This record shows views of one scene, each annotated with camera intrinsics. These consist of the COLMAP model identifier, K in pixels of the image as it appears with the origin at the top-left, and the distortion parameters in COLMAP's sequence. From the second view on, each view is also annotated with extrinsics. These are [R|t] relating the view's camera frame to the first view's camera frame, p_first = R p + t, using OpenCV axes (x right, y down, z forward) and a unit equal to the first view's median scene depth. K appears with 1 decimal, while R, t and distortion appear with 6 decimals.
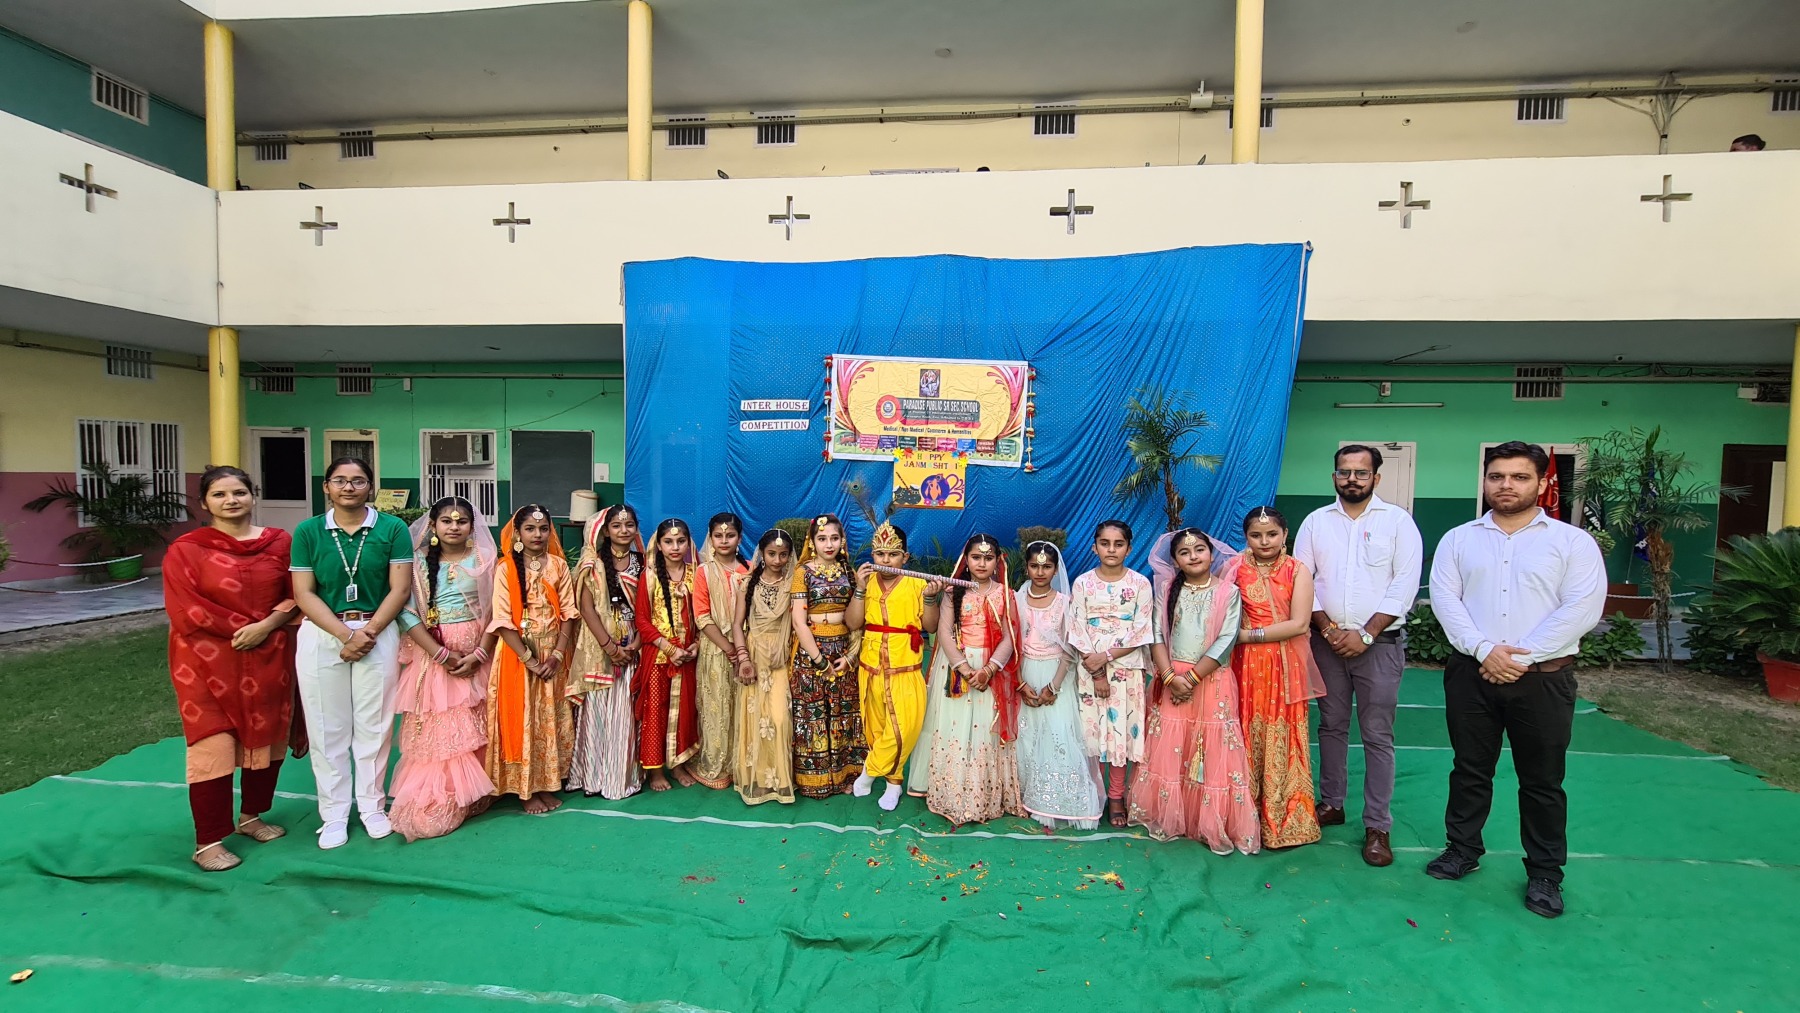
lens RADIAL K [[794.8, 0, 900.0], [0, 794.8, 506.5], [0, 0, 1]] dist [0.011806, -0.000140]
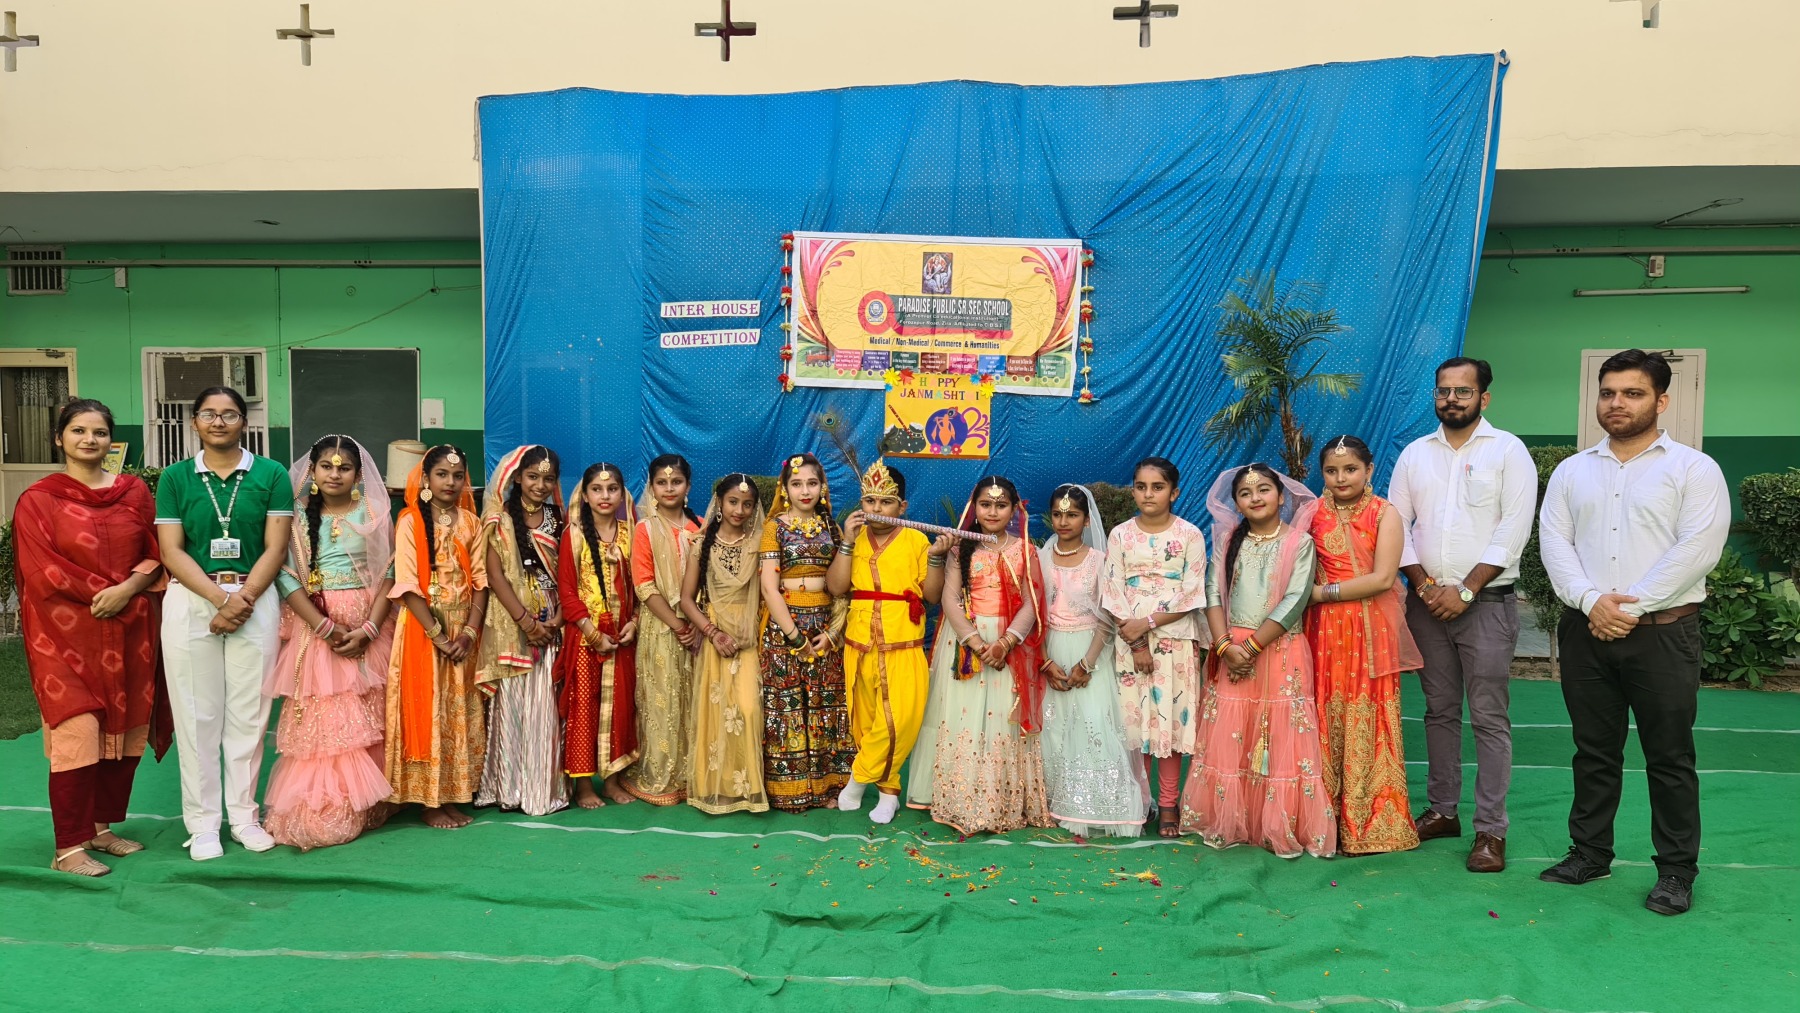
lens RADIAL K [[1321.3, 0, 909.7], [0, 1321.3, 504.3], [0, 0, 1]] dist [0.045080, 0.001355]
pose [[0.999895, -0.011742, 0.008445, 0.004999], [0.011510, 0.999571, 0.026932, 0.025833], [-0.008758, -0.026832, 0.999602, -0.309192]]
